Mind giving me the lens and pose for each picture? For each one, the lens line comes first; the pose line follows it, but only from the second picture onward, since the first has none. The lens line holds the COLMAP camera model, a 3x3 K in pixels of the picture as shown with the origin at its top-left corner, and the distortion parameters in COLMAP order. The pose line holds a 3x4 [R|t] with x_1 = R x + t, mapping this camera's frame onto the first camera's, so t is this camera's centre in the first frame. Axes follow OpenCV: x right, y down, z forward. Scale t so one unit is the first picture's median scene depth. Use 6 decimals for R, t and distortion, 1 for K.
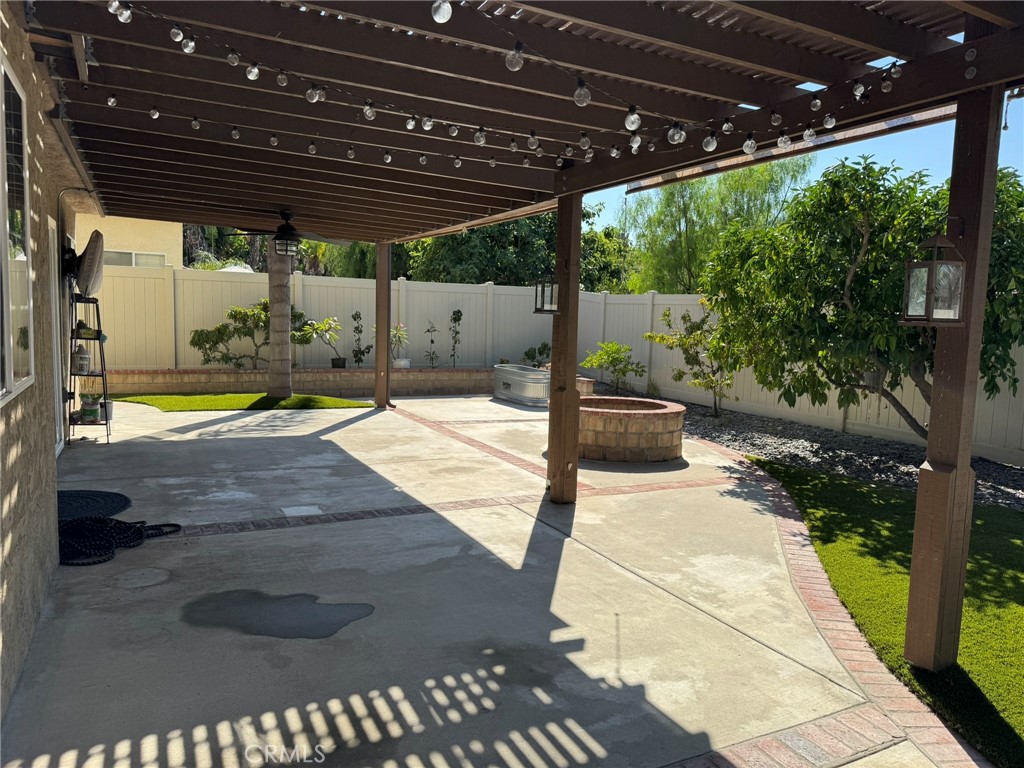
lens RADIAL K [[710.7, 0, 516.0], [0, 710.7, 376.4], [0, 0, 1]] dist [0.069126, -0.087825]
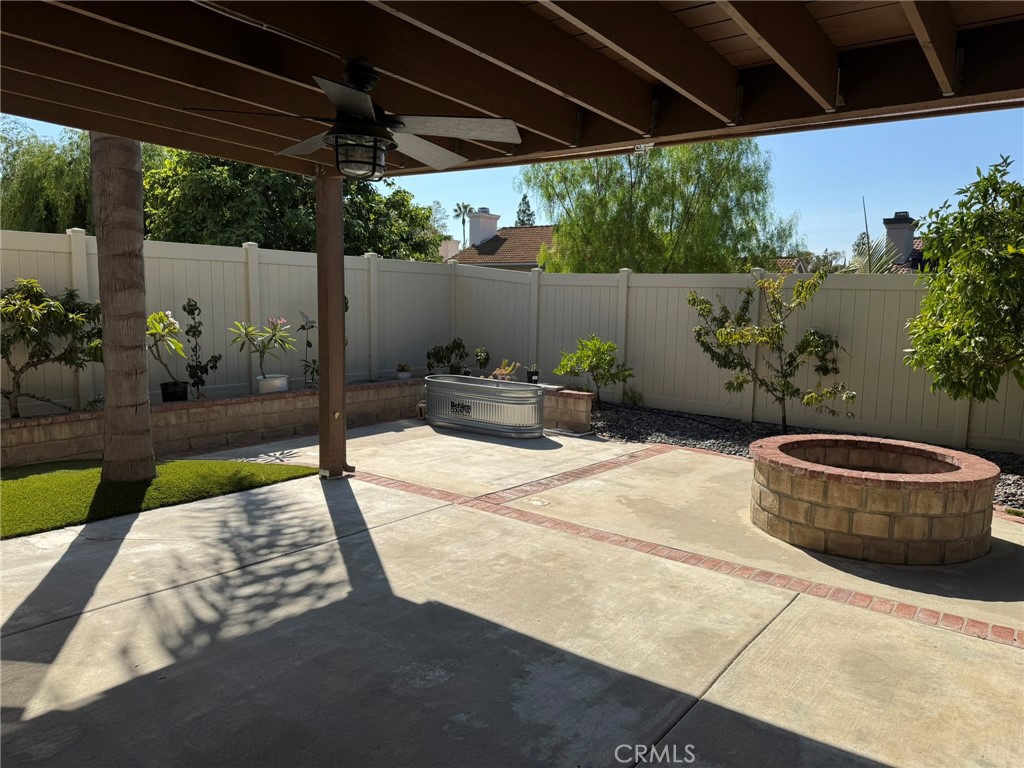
lens RADIAL K [[710.7, 0, 516.8], [0, 710.7, 375.4], [0, 0, 1]] dist [0.069126, -0.087825]
pose [[0.898368, -0.057309, 0.435490, -0.263715], [0.042911, 0.998160, 0.042832, -0.045978], [-0.437143, -0.019791, 0.899174, 0.379690]]
